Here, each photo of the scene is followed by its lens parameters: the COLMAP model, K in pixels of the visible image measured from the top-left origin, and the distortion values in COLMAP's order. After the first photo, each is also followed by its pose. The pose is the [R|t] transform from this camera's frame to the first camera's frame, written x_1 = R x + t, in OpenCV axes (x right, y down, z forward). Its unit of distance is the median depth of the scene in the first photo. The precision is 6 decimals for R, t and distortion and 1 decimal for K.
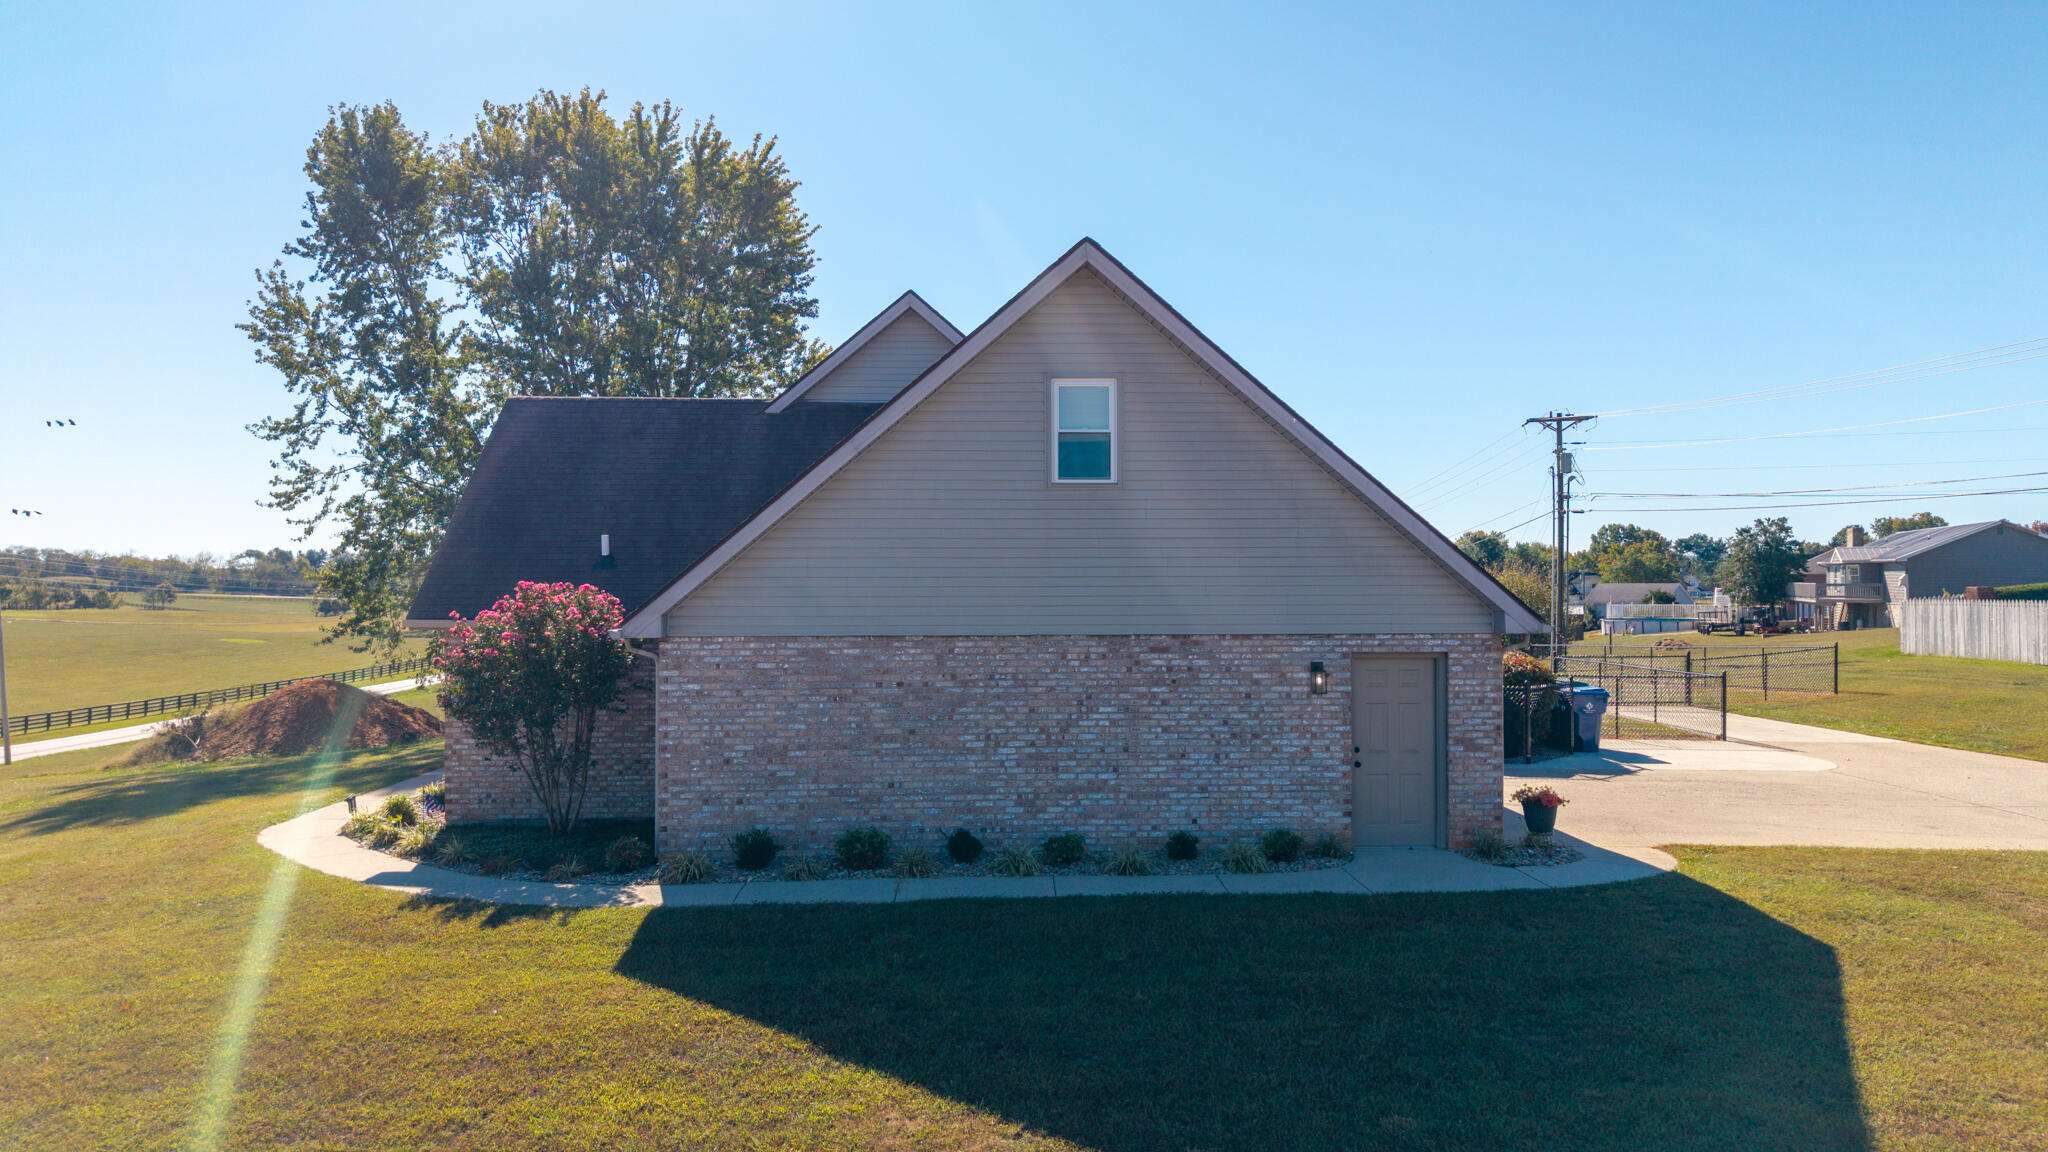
lens RADIAL K [[1436.3, 0, 1019.1], [0, 1436.3, 580.2], [0, 0, 1]] dist [0.057371, -0.000155]
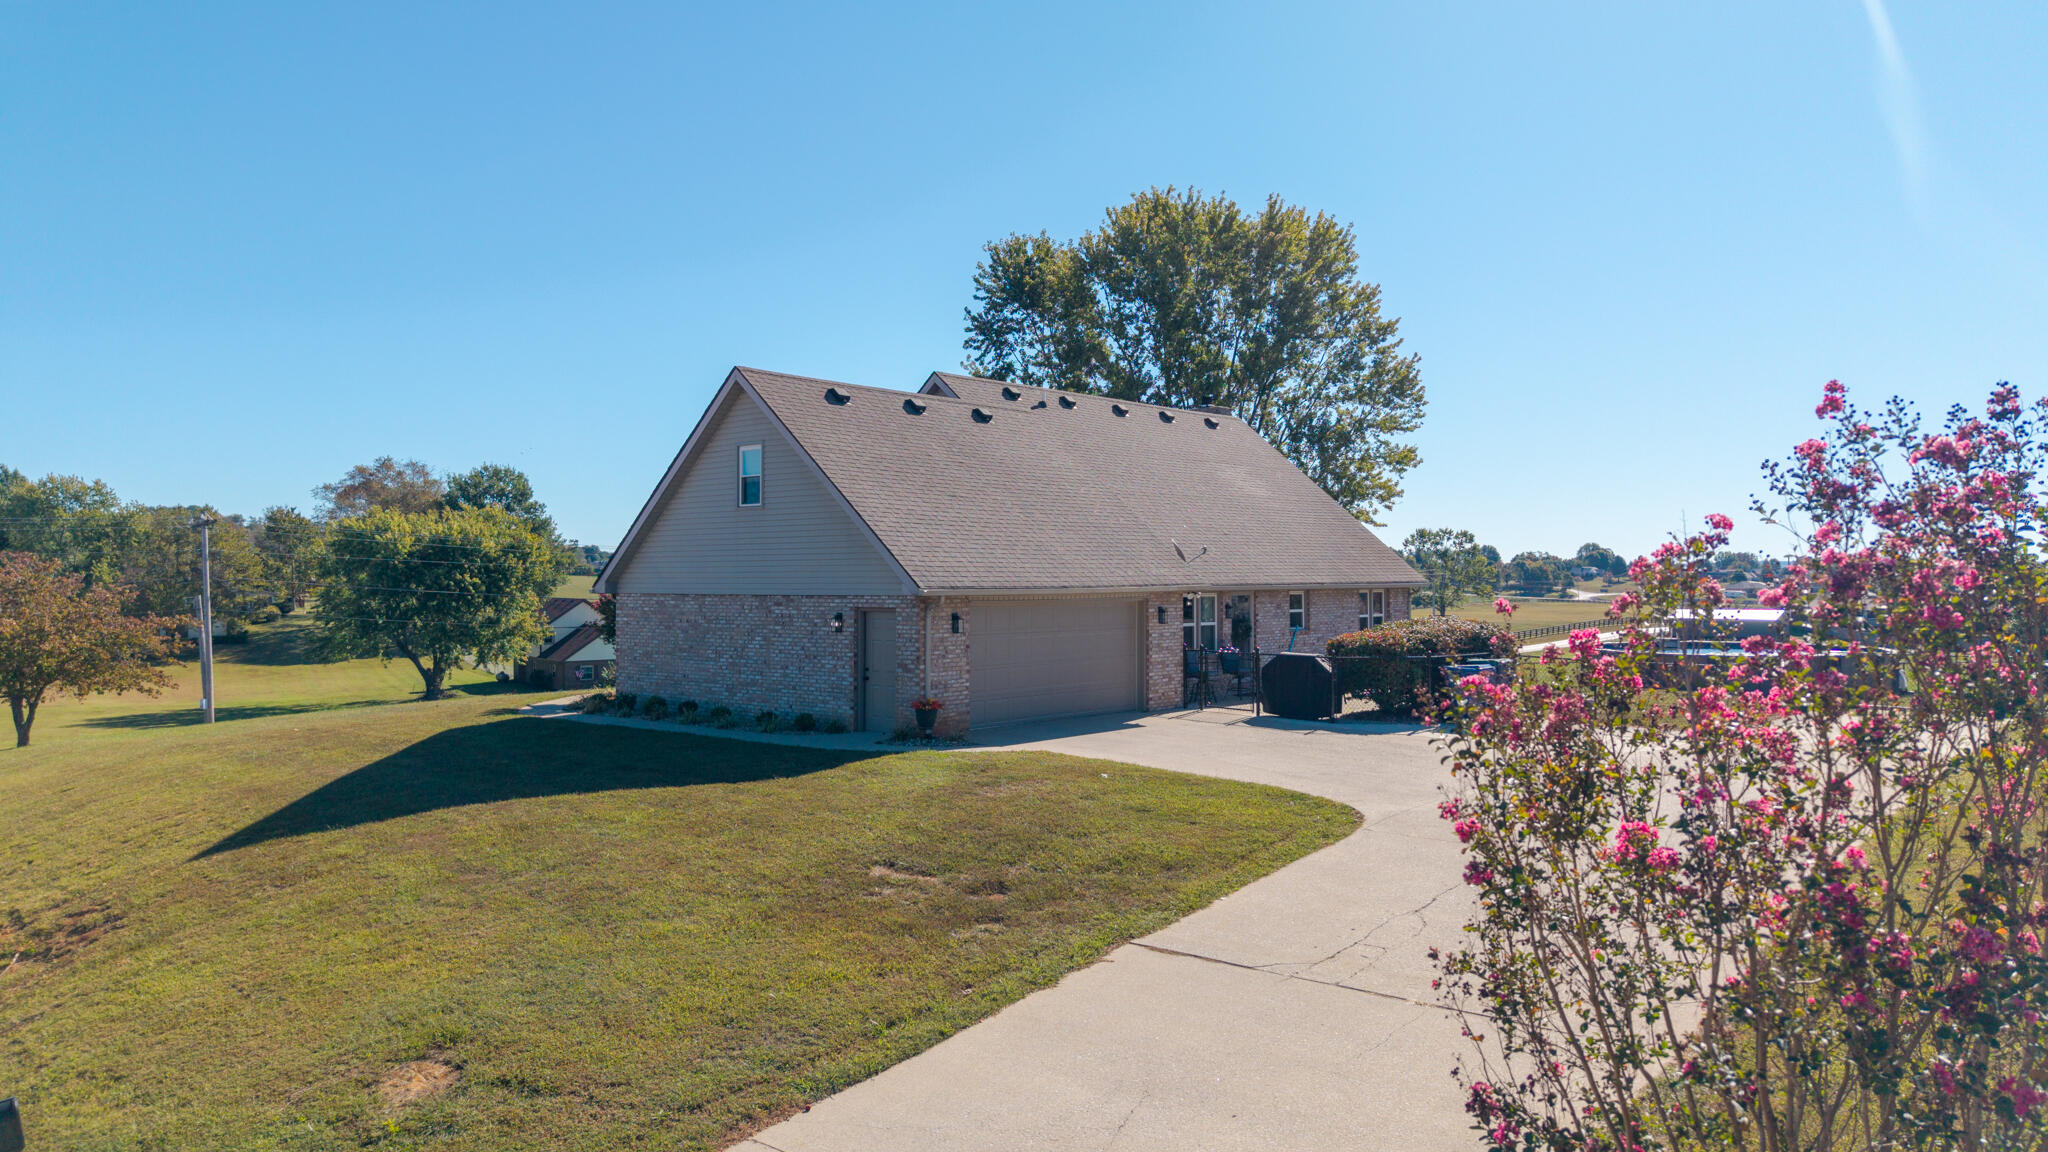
lens RADIAL K [[1436.3, 0, 1019.1], [0, 1436.3, 580.2], [0, 0, 1]] dist [0.057371, -0.000155]
pose [[0.703525, 0.001541, -0.710669, 1.495784], [0.001977, 0.999990, 0.004126, 0.014396], [0.710668, -0.004308, 0.703515, 0.017235]]
